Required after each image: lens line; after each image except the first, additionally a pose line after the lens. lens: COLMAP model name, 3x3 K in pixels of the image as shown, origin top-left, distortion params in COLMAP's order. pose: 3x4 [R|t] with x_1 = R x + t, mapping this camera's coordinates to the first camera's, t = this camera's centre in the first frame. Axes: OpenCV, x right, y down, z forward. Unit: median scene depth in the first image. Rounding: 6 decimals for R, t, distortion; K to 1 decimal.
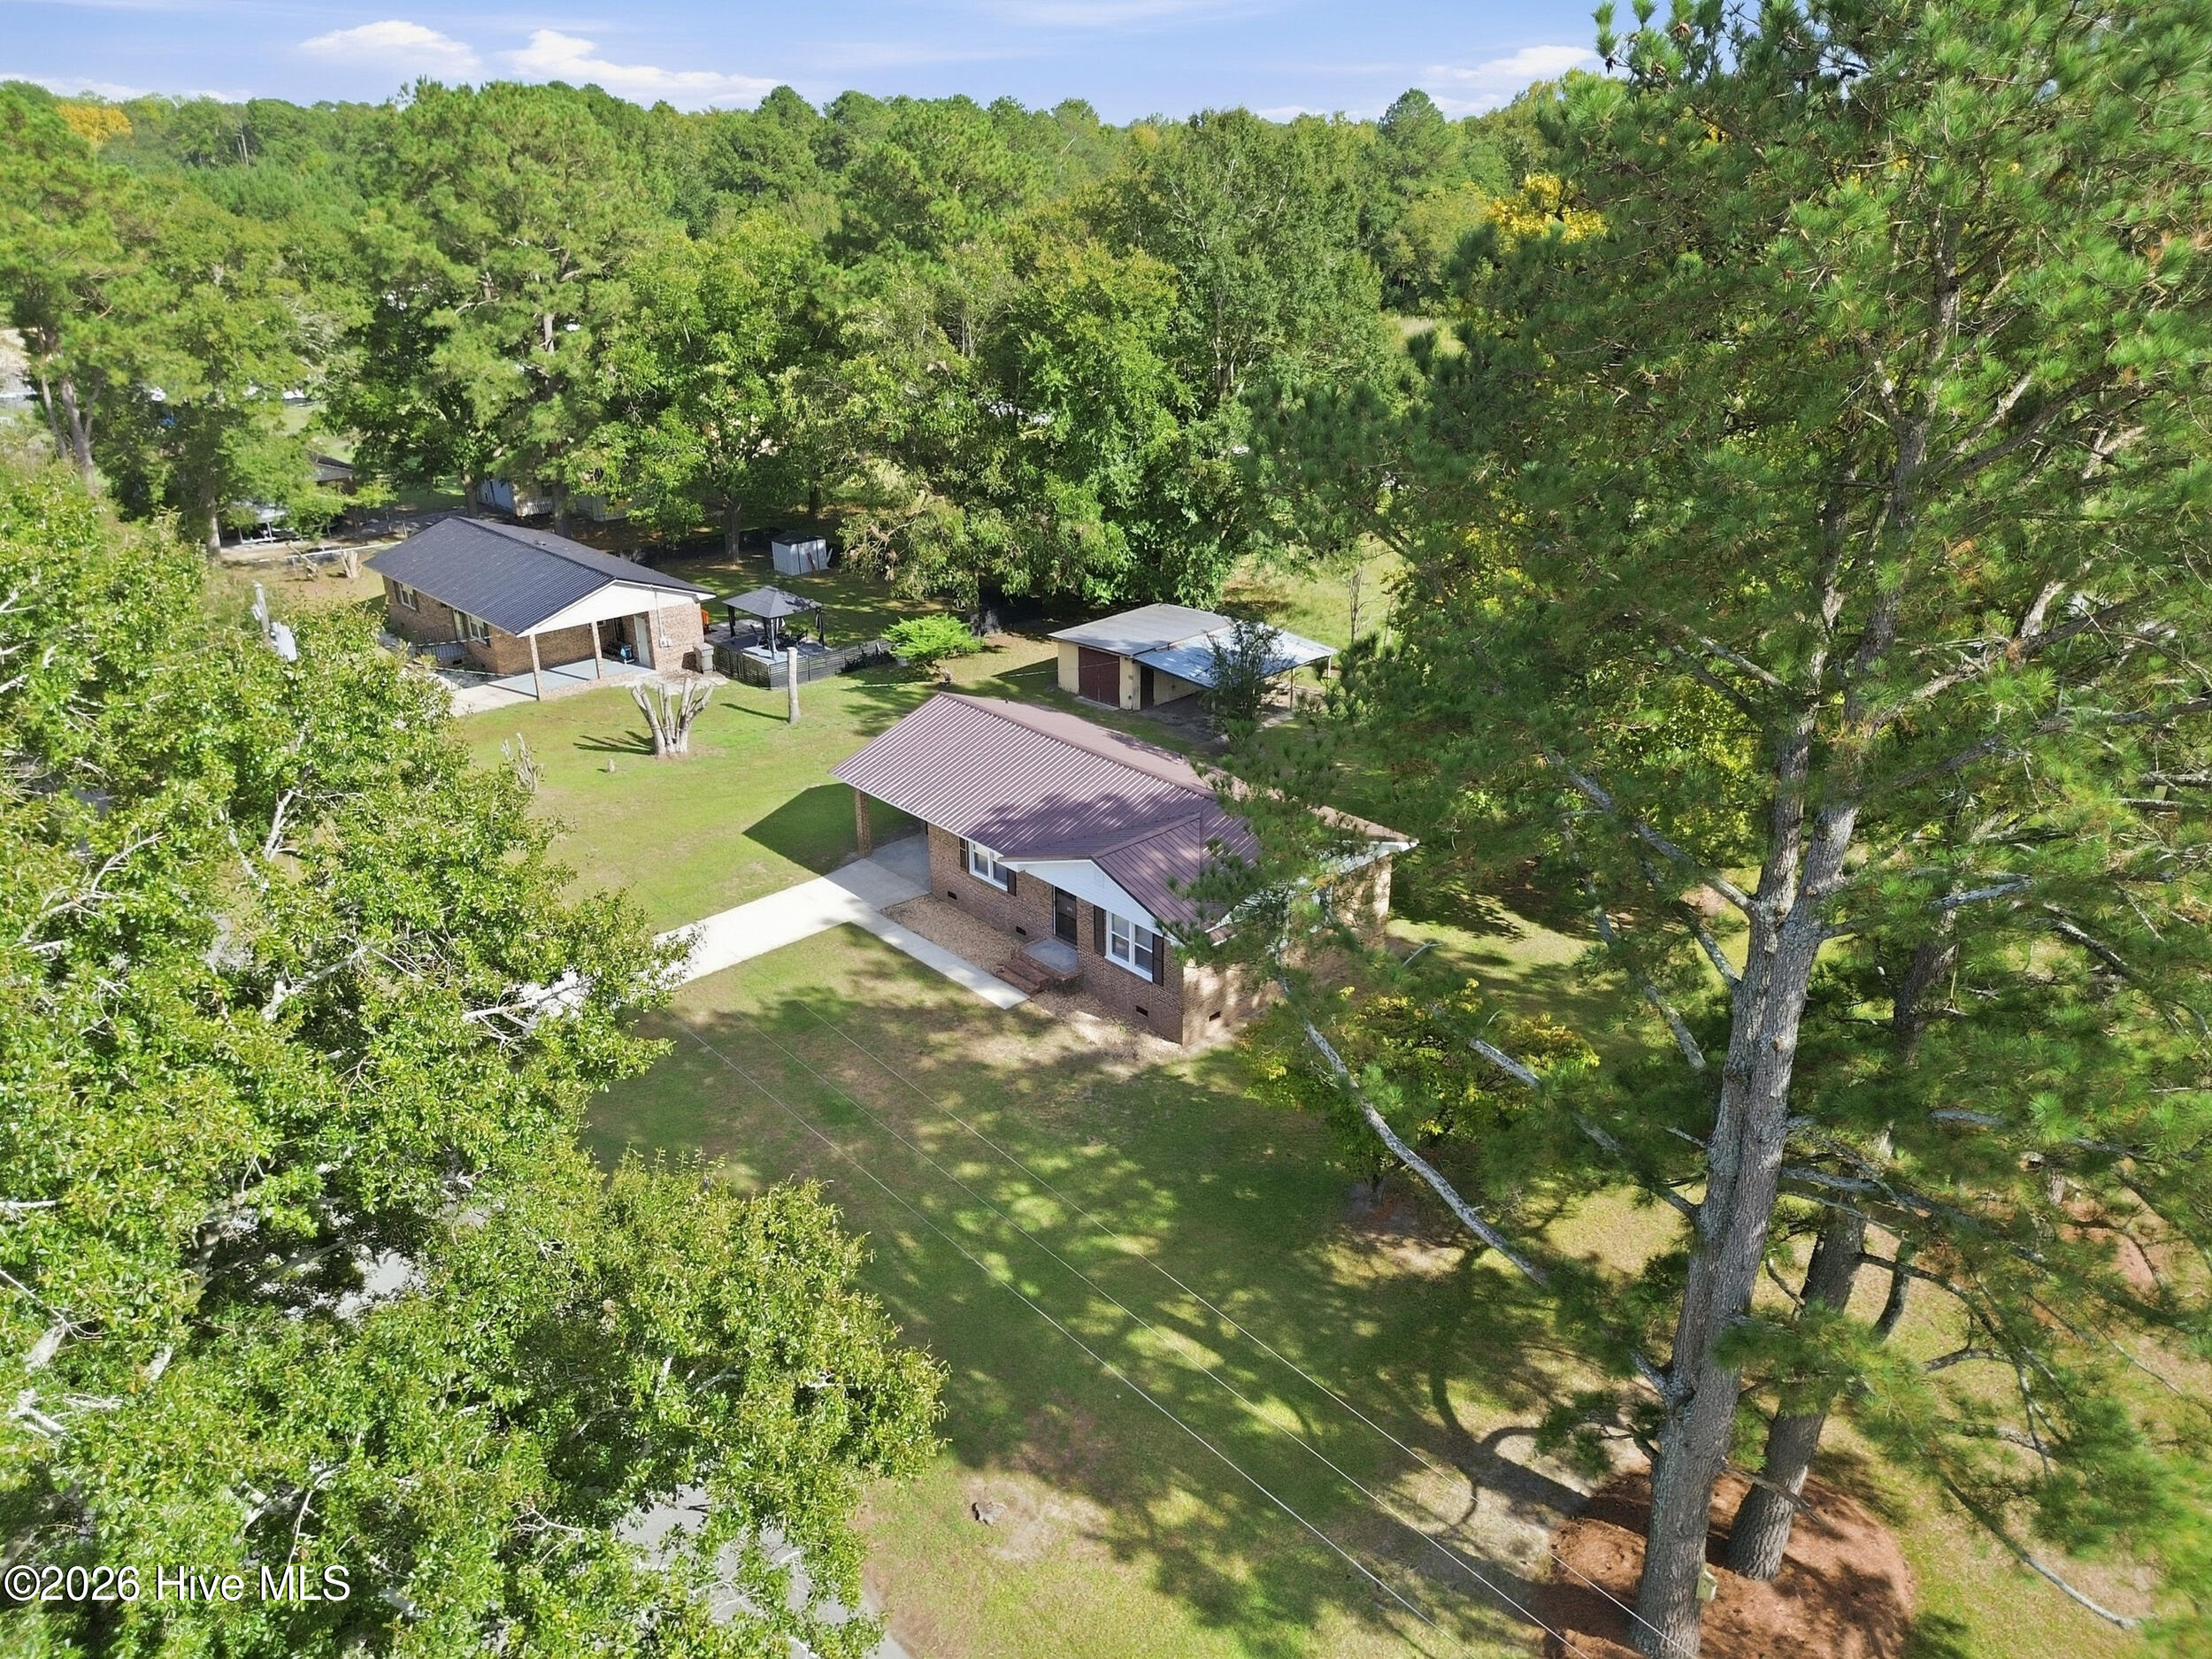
lens RADIAL K [[1522.1, 0, 1106.0], [0, 1522.1, 829.5], [0, 0, 1]] dist [0.060267, -0.049362]
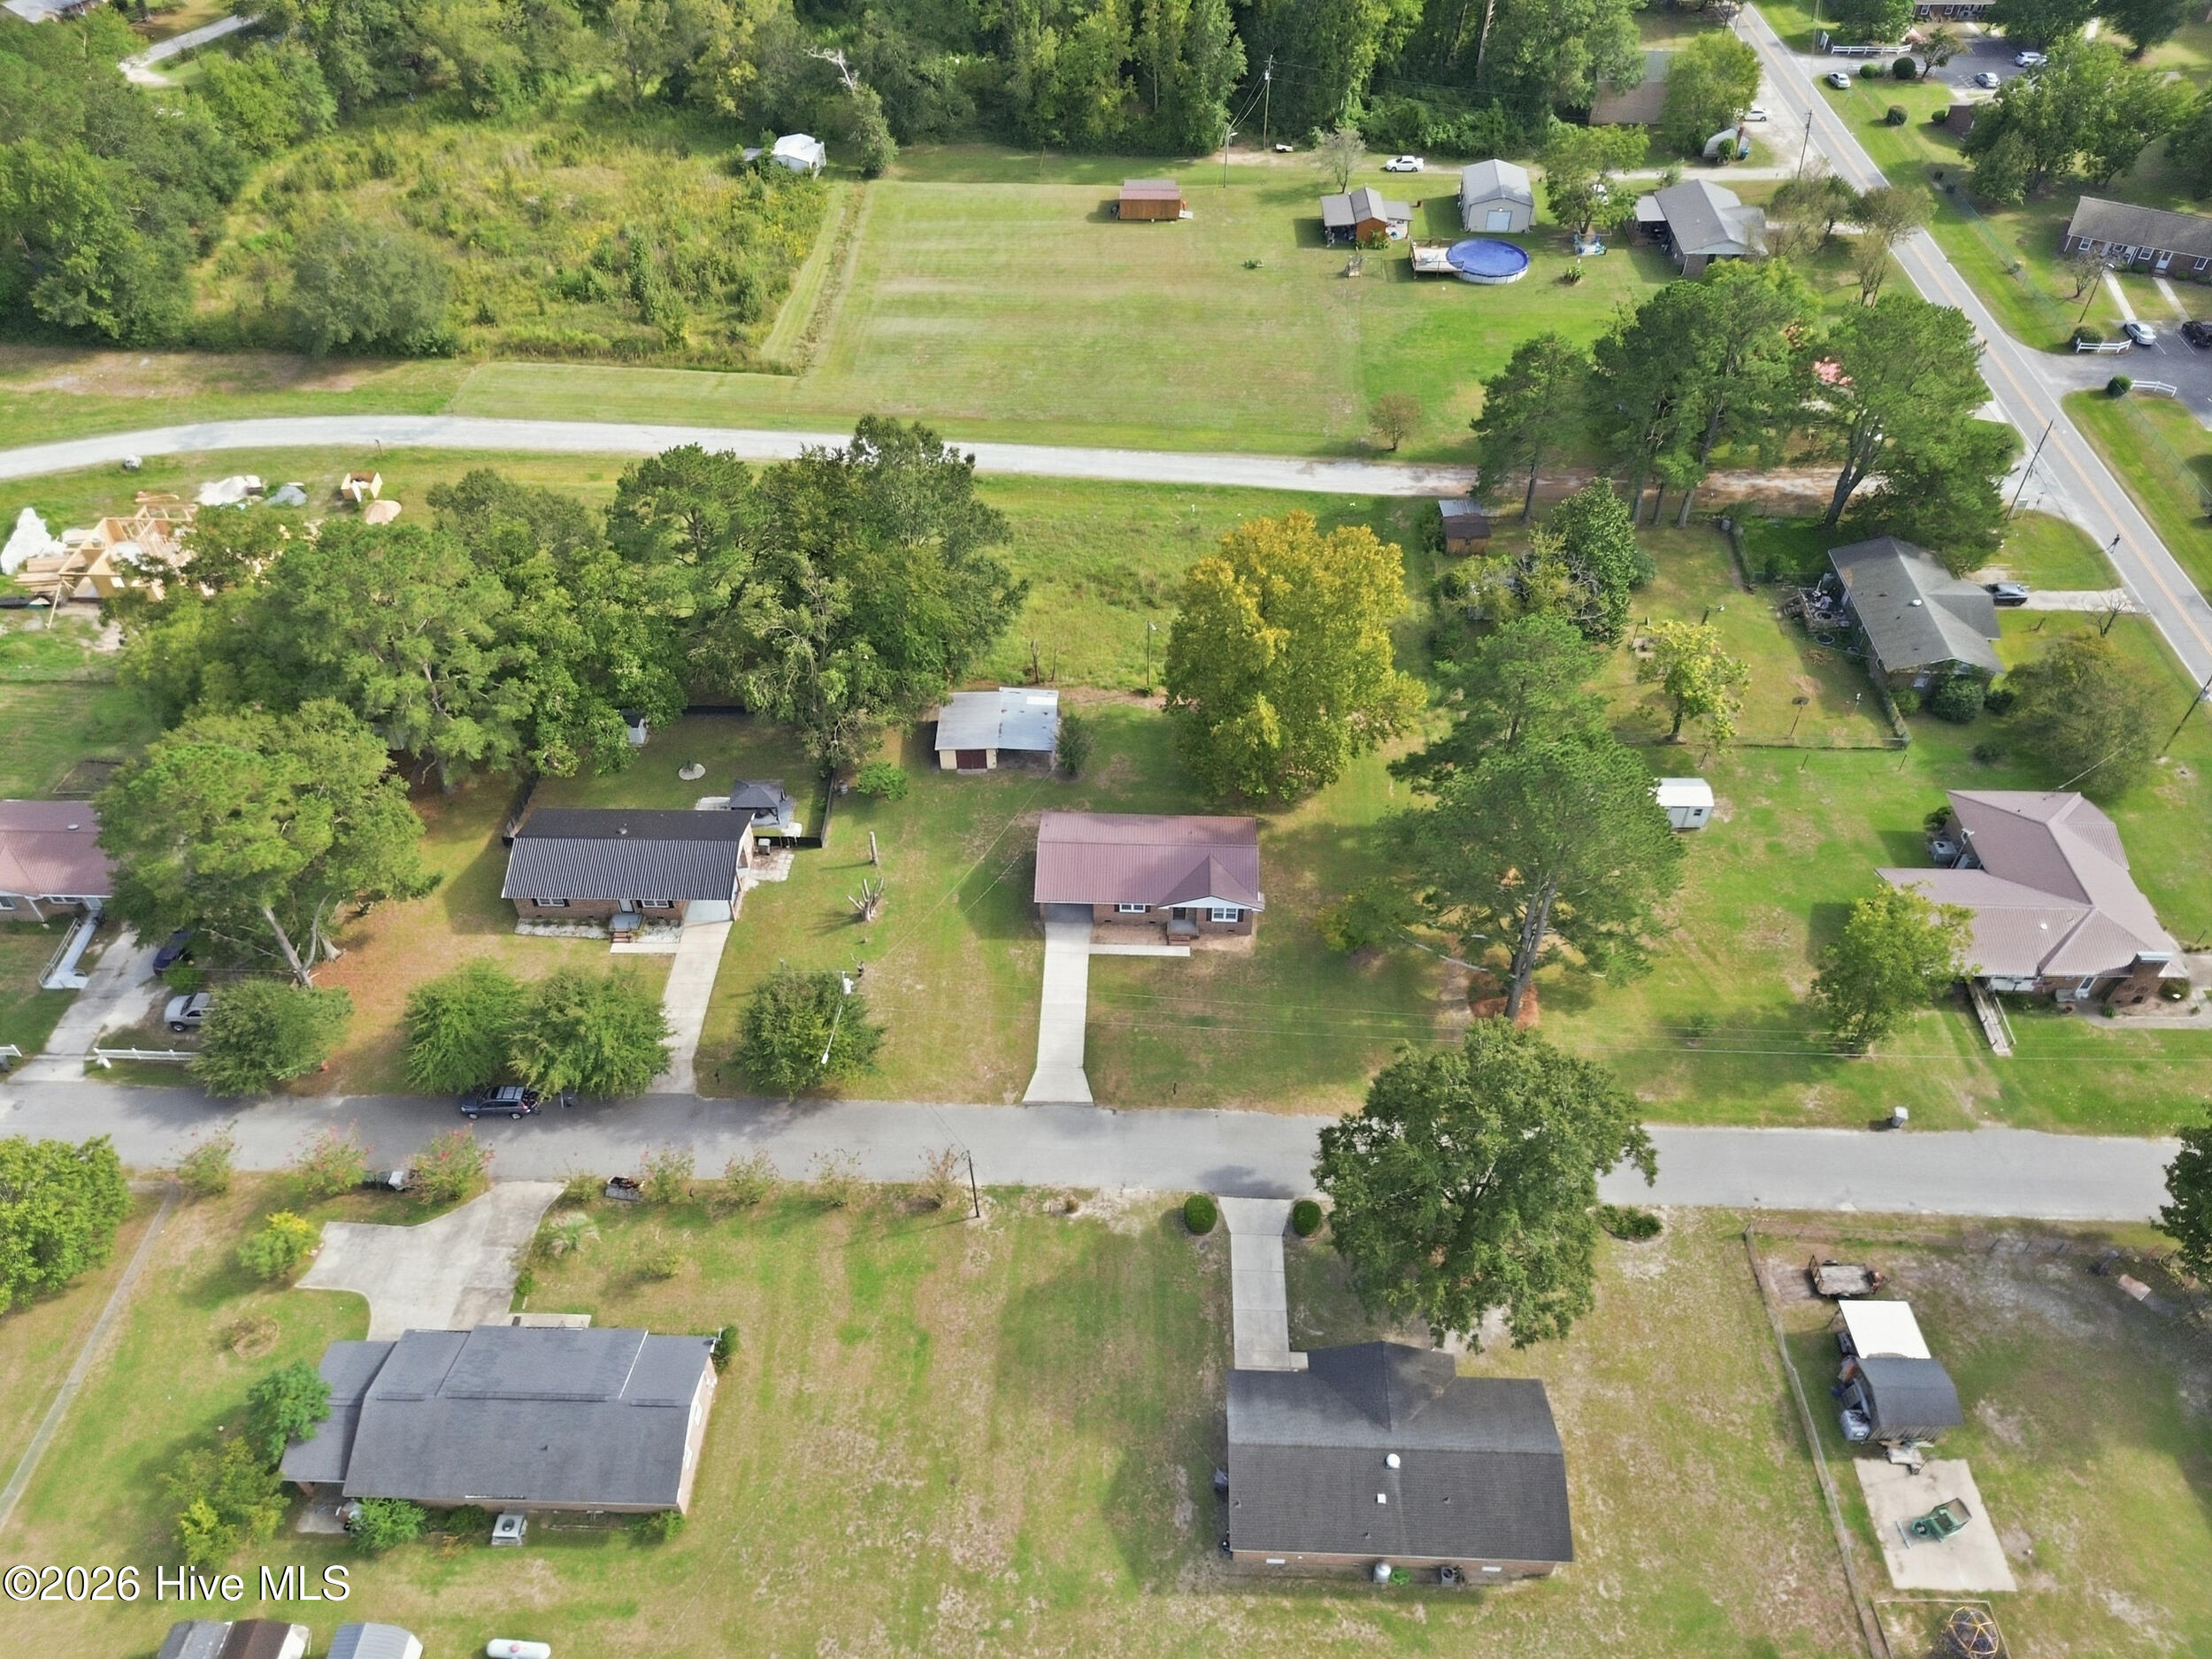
lens RADIAL K [[1570.7, 0, 1108.9], [0, 1570.7, 821.9], [0, 0, 1]] dist [0.064516, -0.057019]
pose [[0.713672, -0.486174, 0.504288, -1.442915], [0.283044, 0.858678, 0.427268, -1.293625], [-0.640748, -0.162193, 0.750424, -0.924379]]
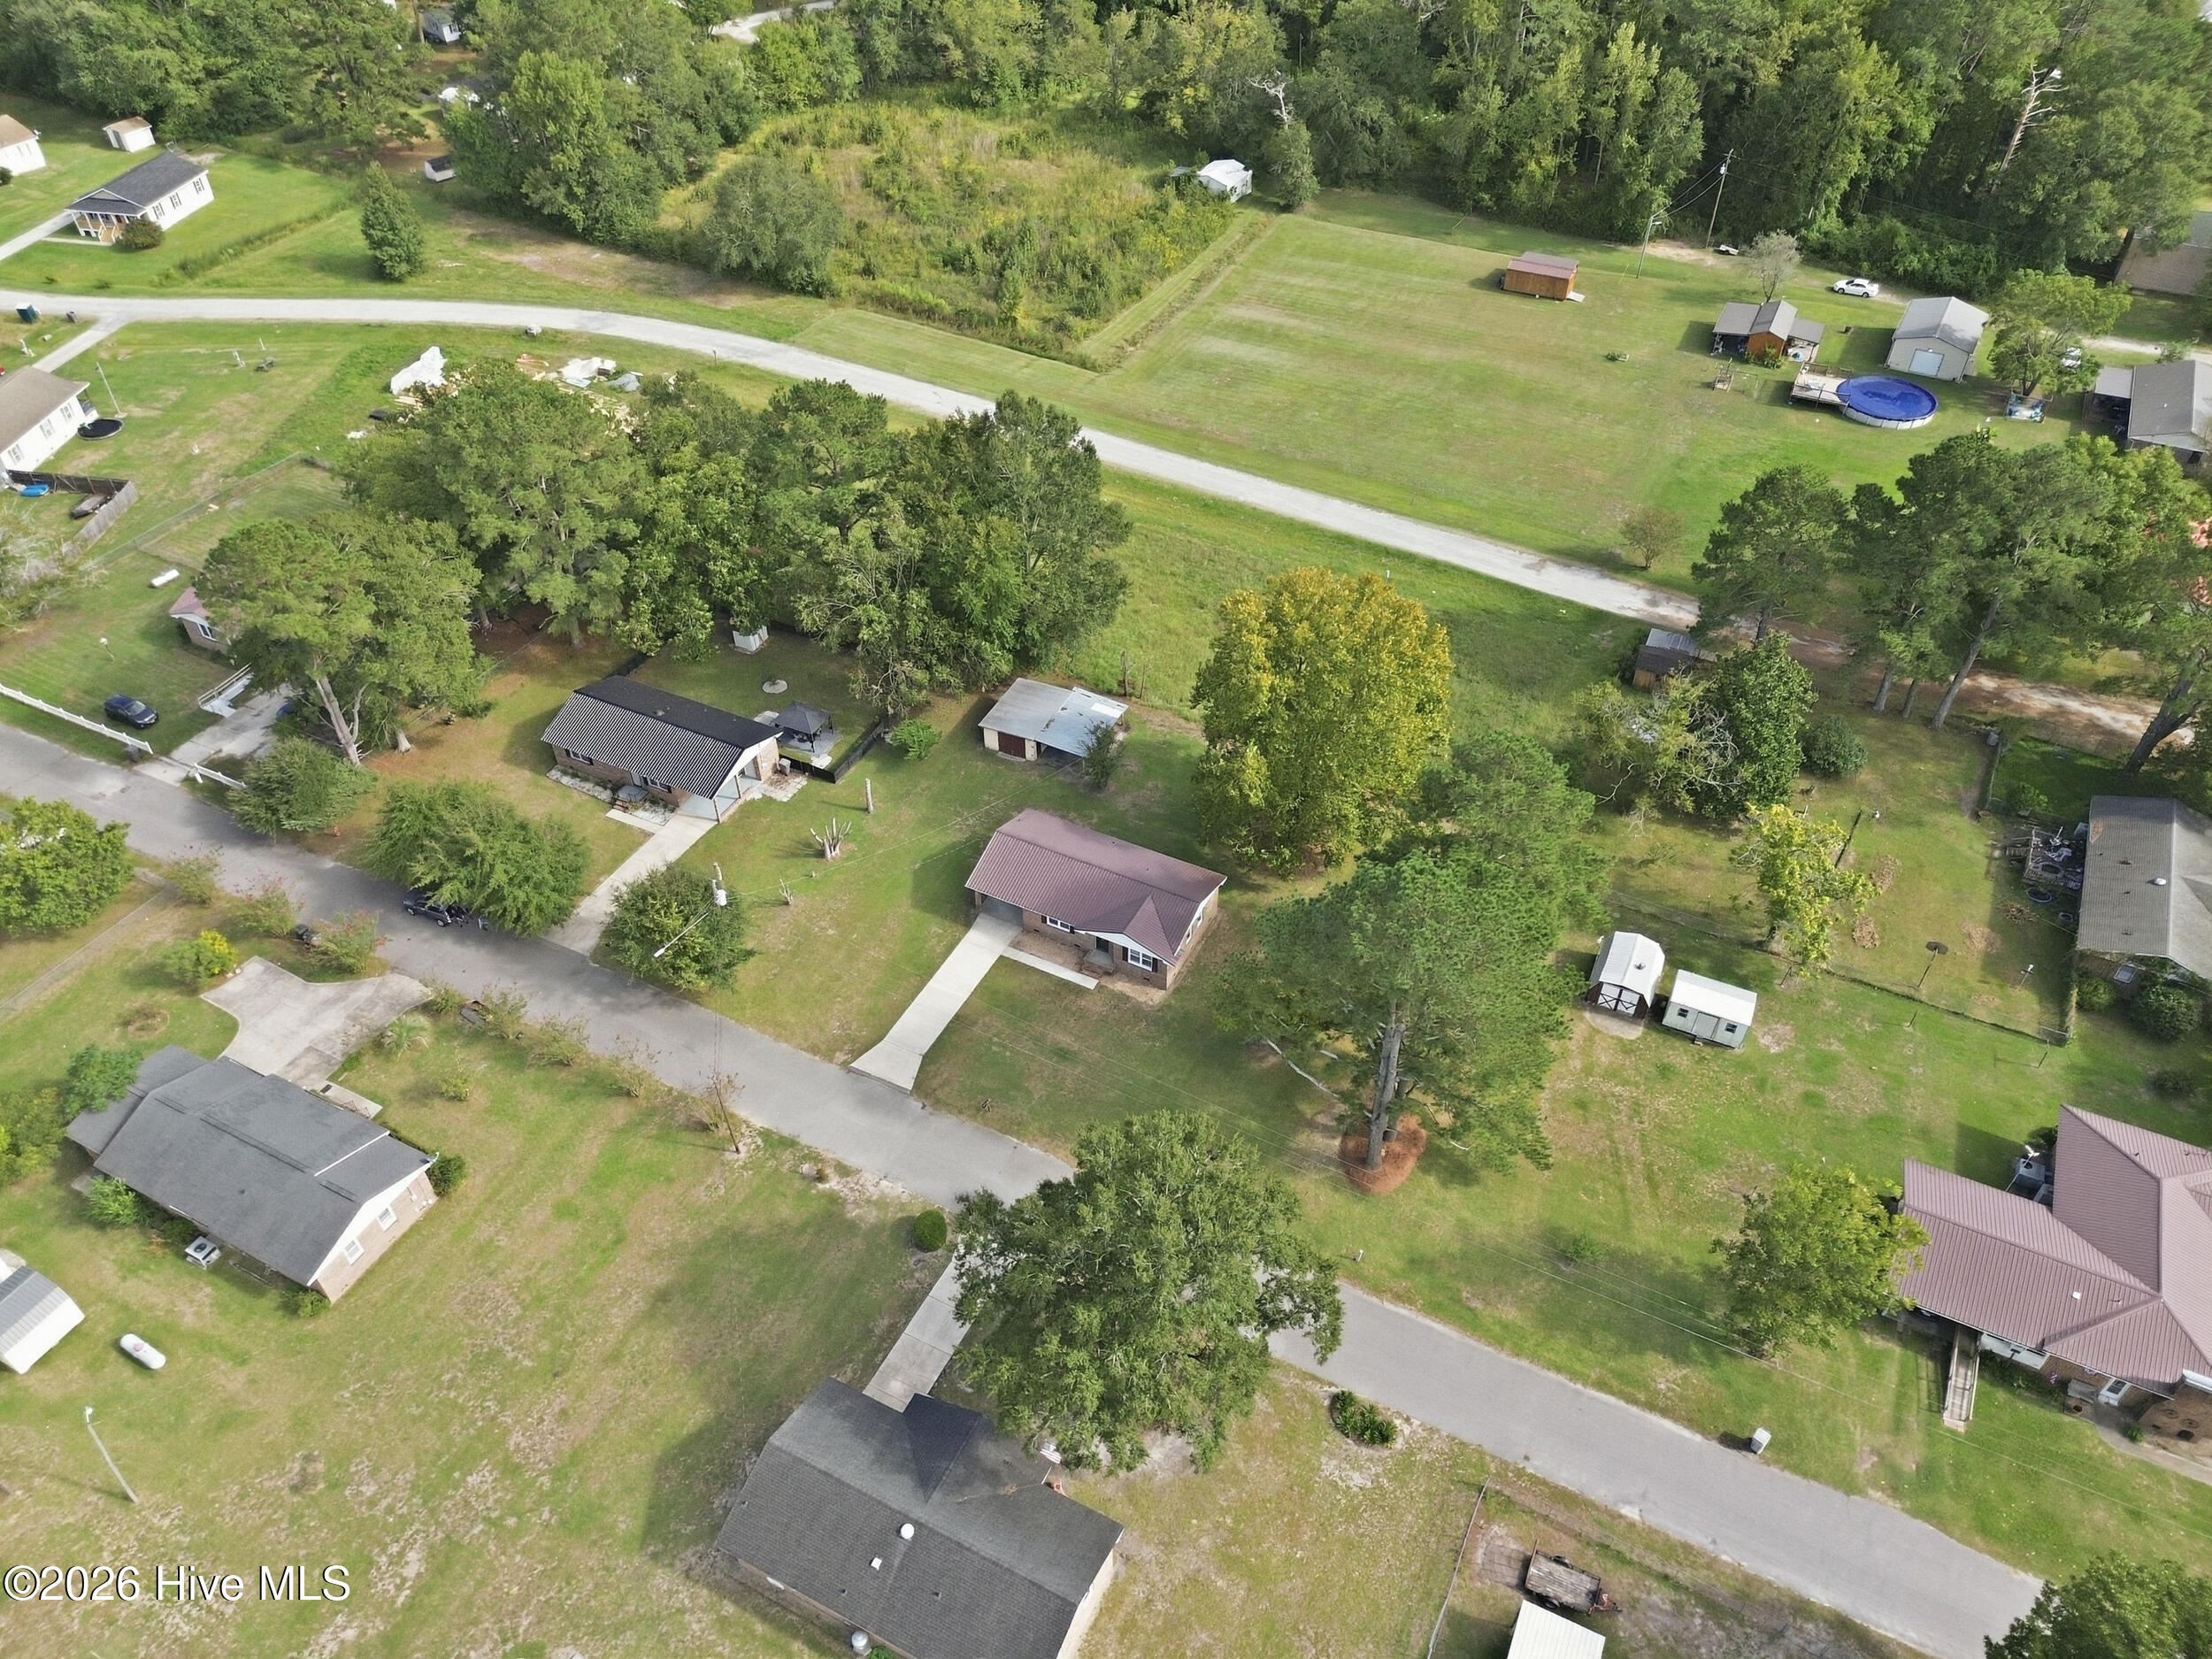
lens RADIAL K [[1570.7, 0, 1108.9], [0, 1570.7, 821.9], [0, 0, 1]] dist [0.064516, -0.057019]
pose [[0.944143, -0.219461, 0.245828, -0.629037], [0.134891, 0.937998, 0.319319, -0.968367], [-0.300664, -0.268323, 0.915207, -1.304399]]
